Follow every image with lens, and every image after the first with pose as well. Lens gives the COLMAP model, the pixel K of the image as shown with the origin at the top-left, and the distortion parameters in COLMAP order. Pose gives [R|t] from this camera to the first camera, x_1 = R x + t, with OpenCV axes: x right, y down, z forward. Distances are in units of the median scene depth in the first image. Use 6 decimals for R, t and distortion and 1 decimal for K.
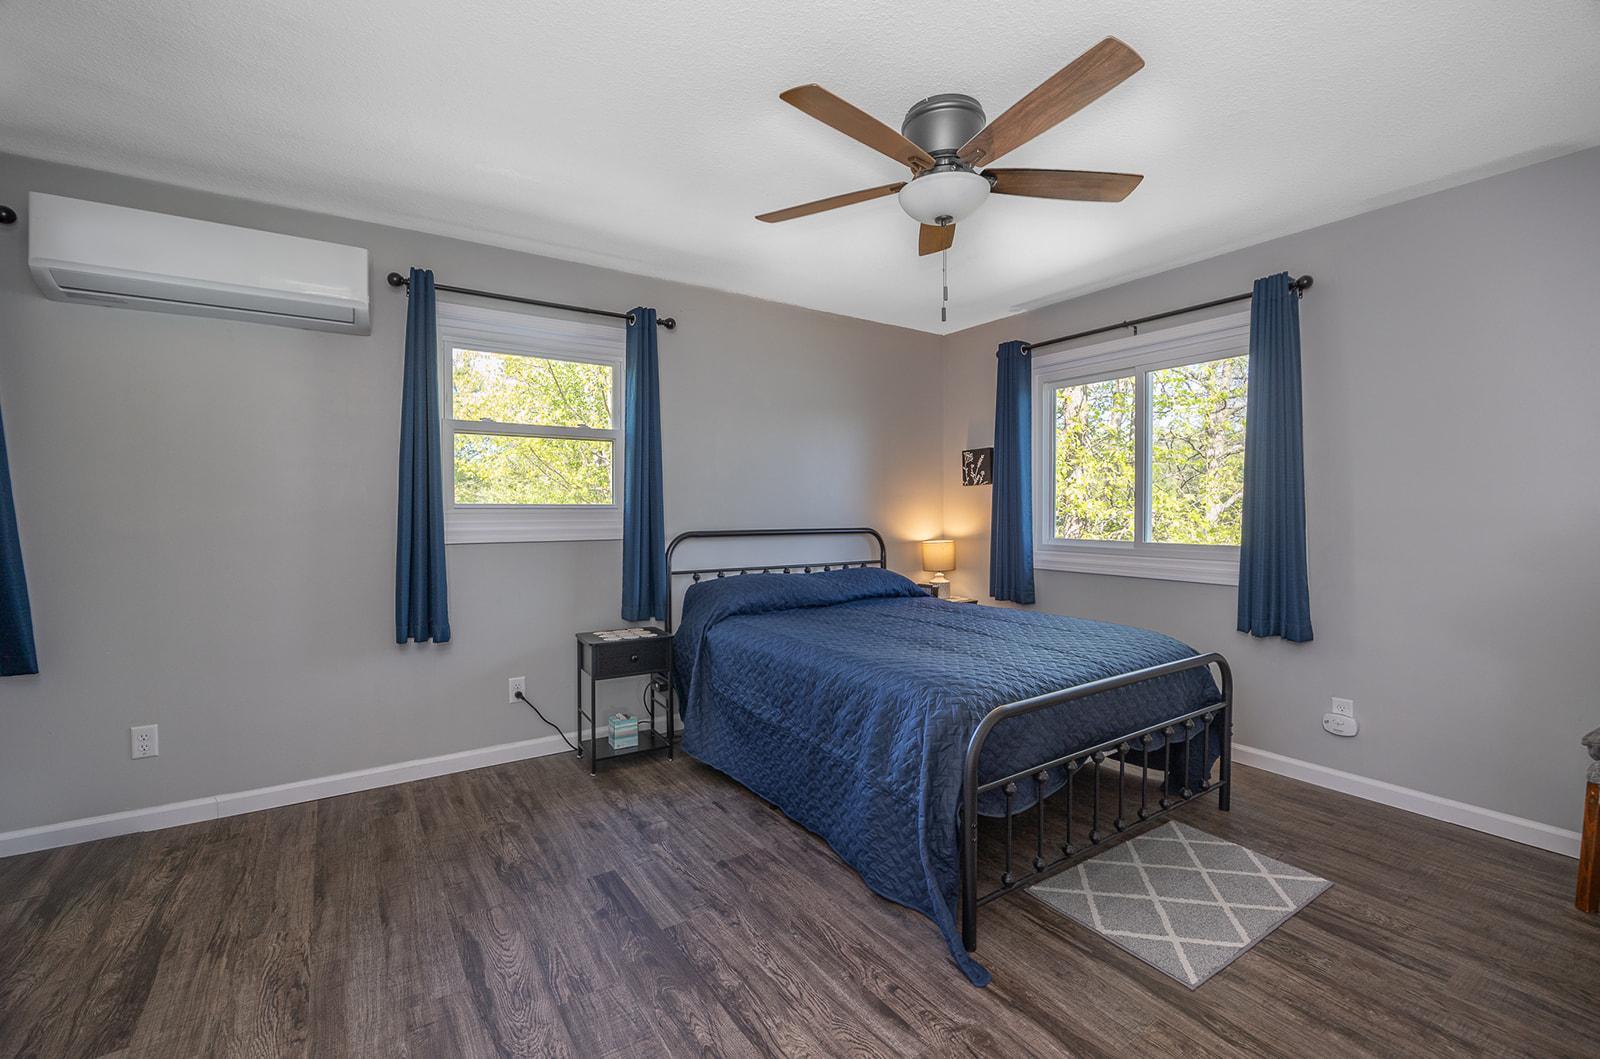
lens RADIAL K [[671.8, 0, 800.0], [0, 671.8, 529.5], [0, 0, 1]] dist [-0.016839, 0.000016]
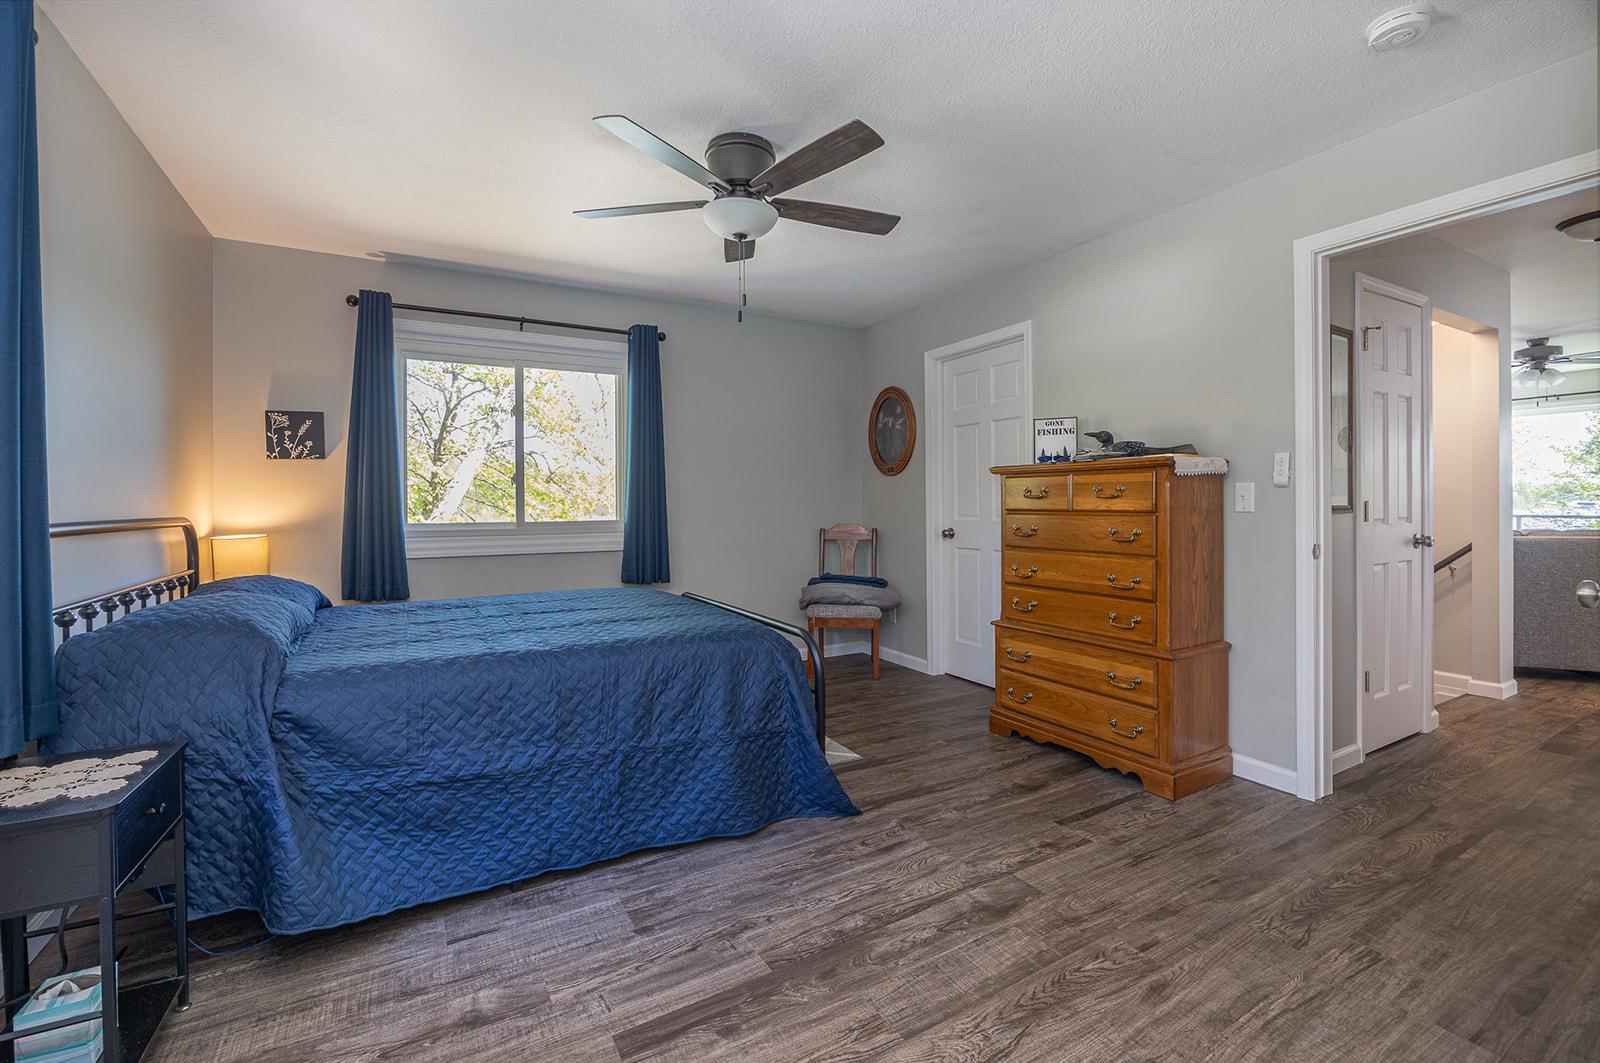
lens RADIAL K [[675.3, 0, 799.4], [0, 675.3, 513.4], [0, 0, 1]] dist [-0.017677, 0.000062]
pose [[0.069284, -0.013368, 0.997507, -0.835744], [0.035539, 0.999309, 0.010924, 0.013612], [-0.996964, 0.034694, 0.069711, 0.715736]]
